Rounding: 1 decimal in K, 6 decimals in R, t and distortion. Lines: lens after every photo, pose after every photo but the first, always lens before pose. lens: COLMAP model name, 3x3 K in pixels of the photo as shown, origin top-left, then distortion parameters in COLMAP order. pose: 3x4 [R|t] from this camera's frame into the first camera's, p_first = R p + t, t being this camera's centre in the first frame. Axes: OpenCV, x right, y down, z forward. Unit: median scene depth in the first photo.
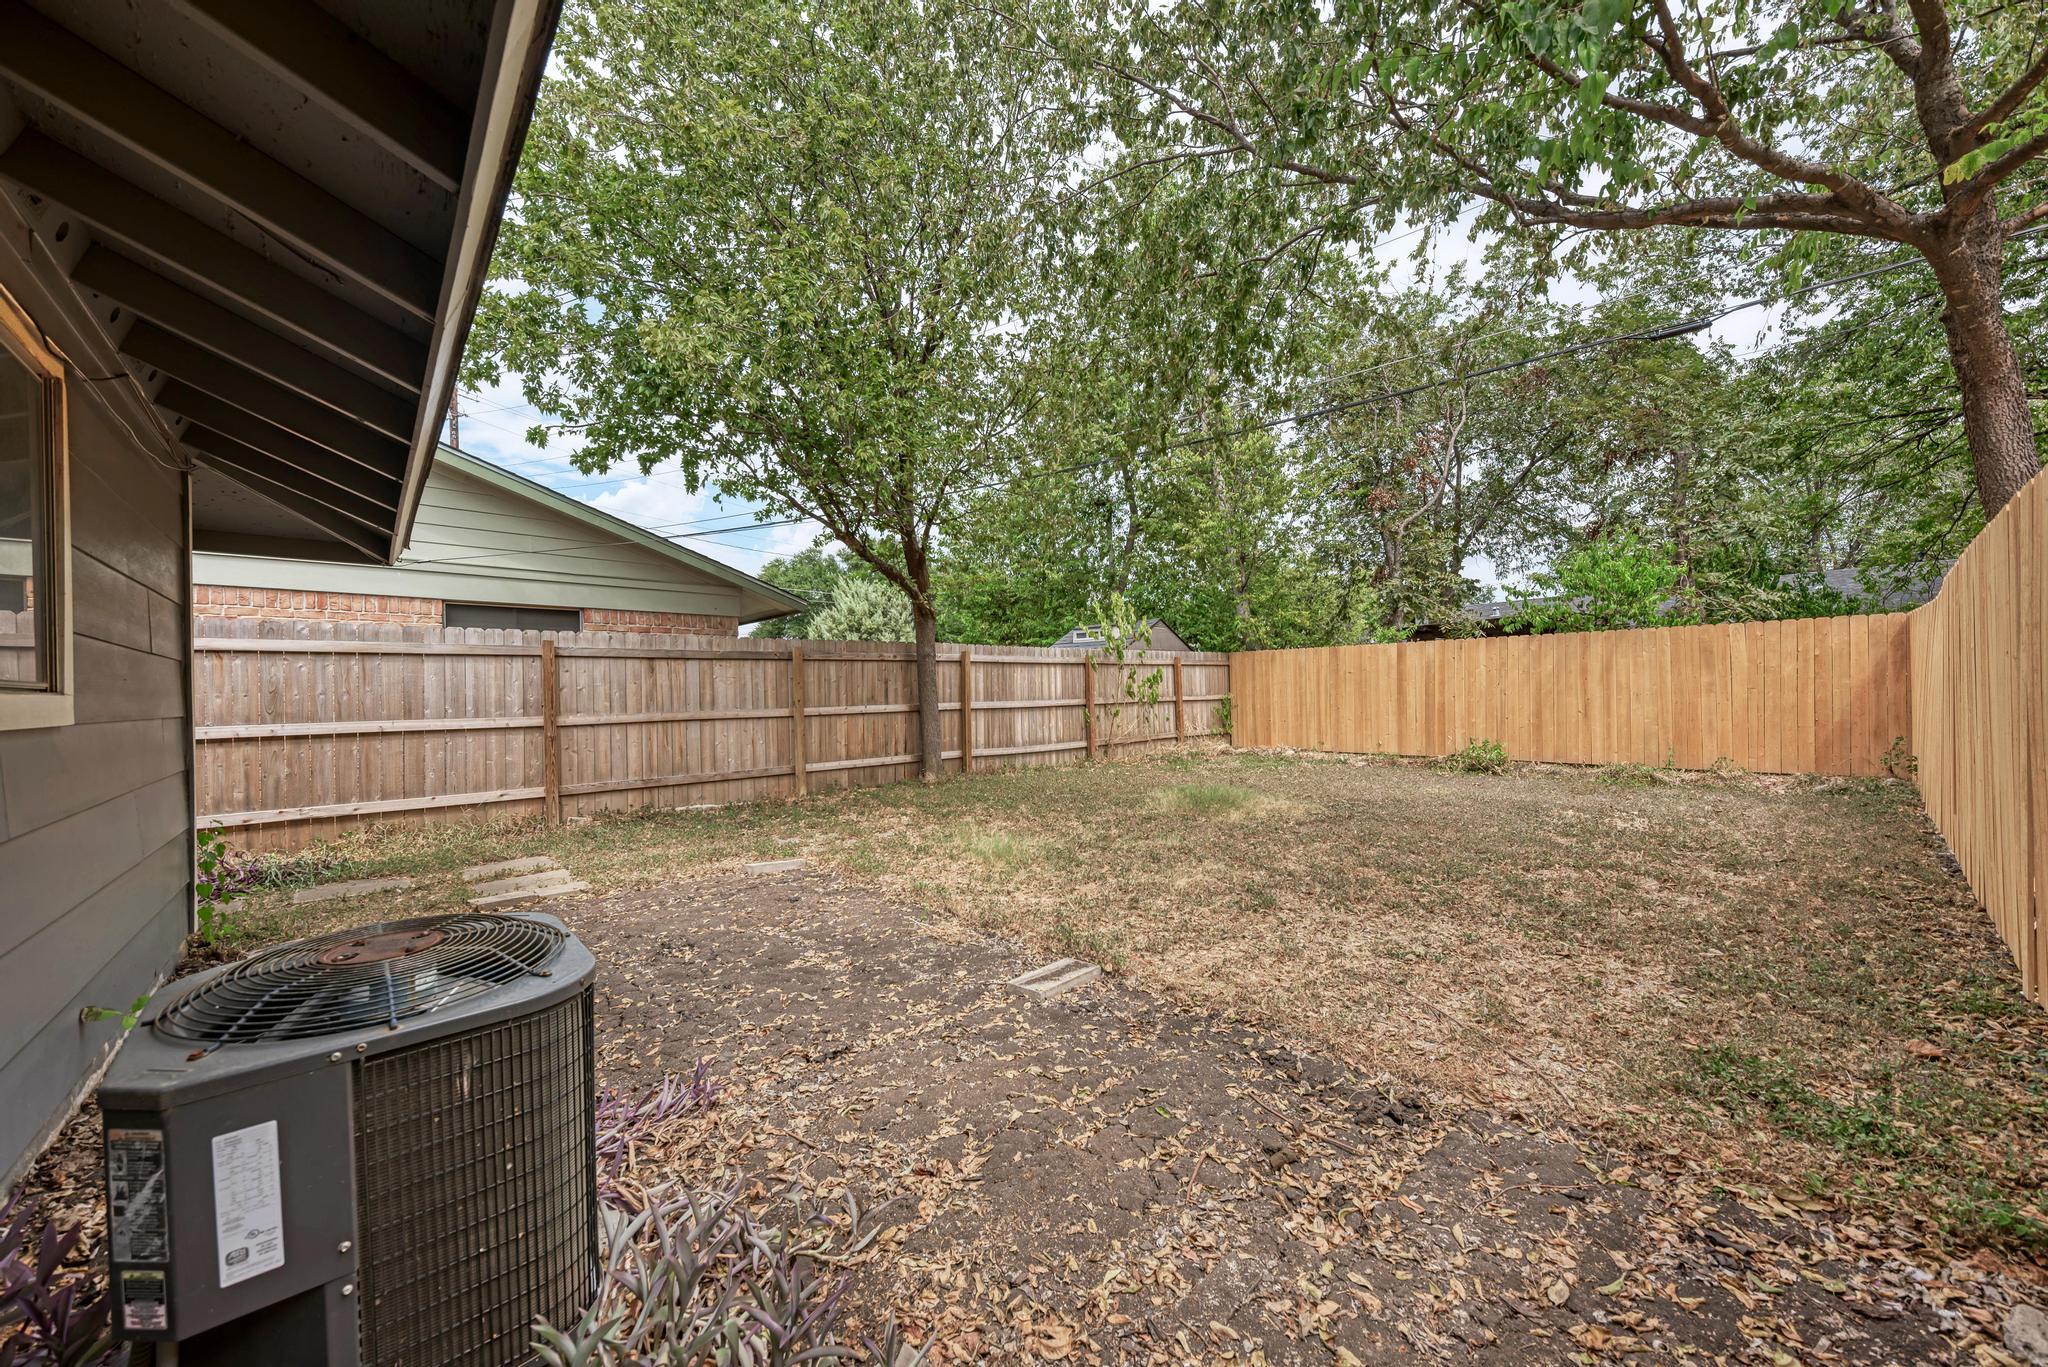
lens RADIAL K [[744.1, 0, 1024.8], [0, 744.1, 694.6], [0, 0, 1]] dist [0.000176, 0.000003]
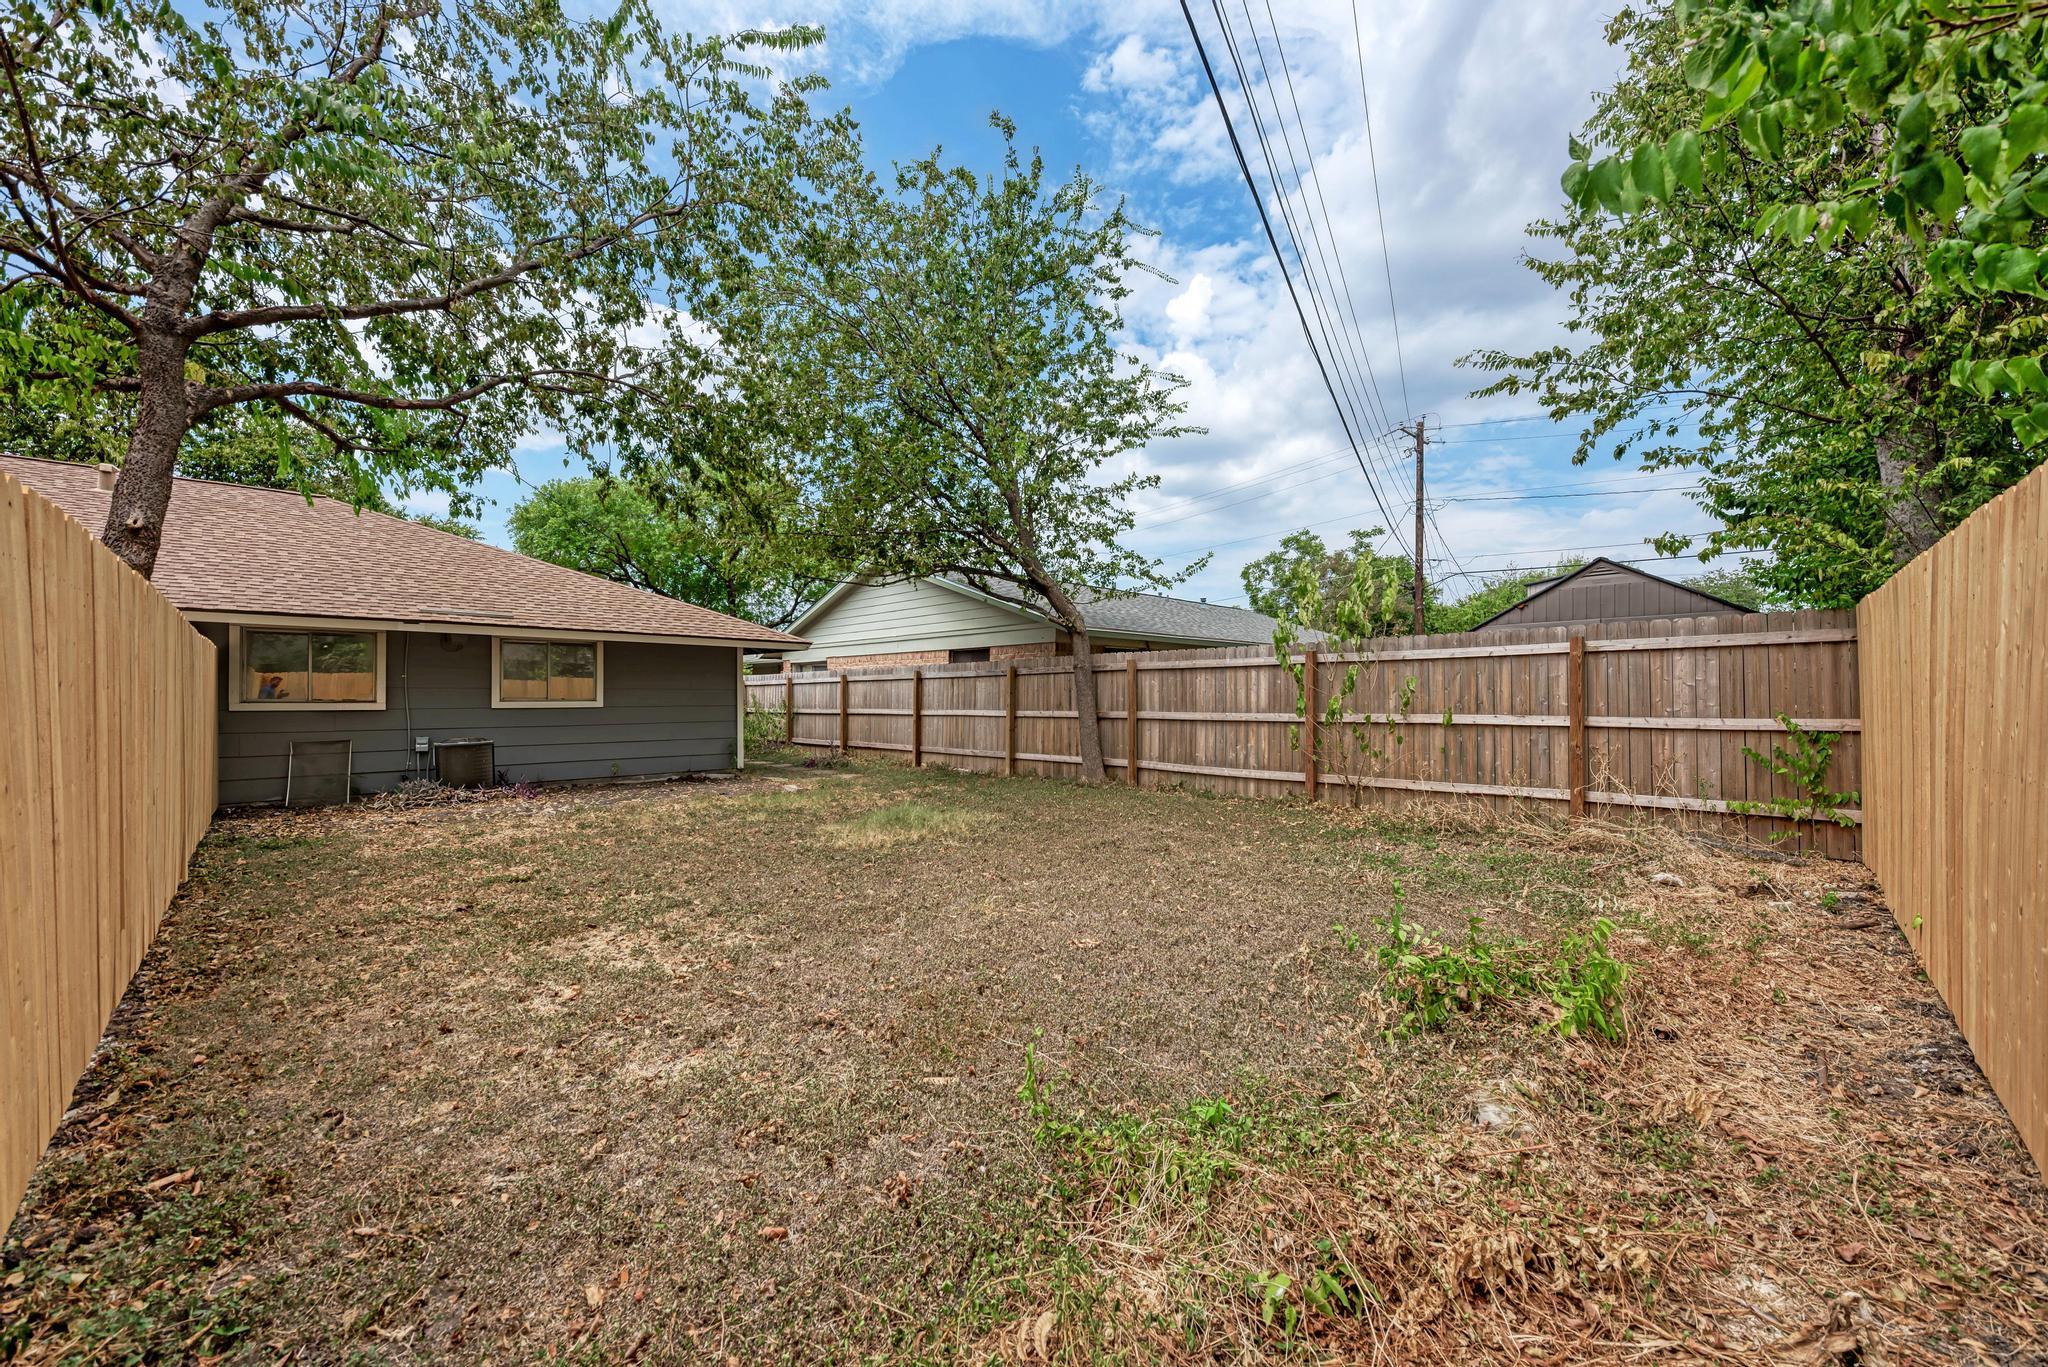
lens RADIAL K [[744.1, 0, 1024.8], [0, 744.1, 694.6], [0, 0, 1]] dist [0.000176, 0.000003]
pose [[0.070227, 0.008694, -0.997493, 0.882632], [-0.000923, 0.999962, 0.008651, -0.019811], [0.997531, 0.000314, 0.070232, 0.784652]]
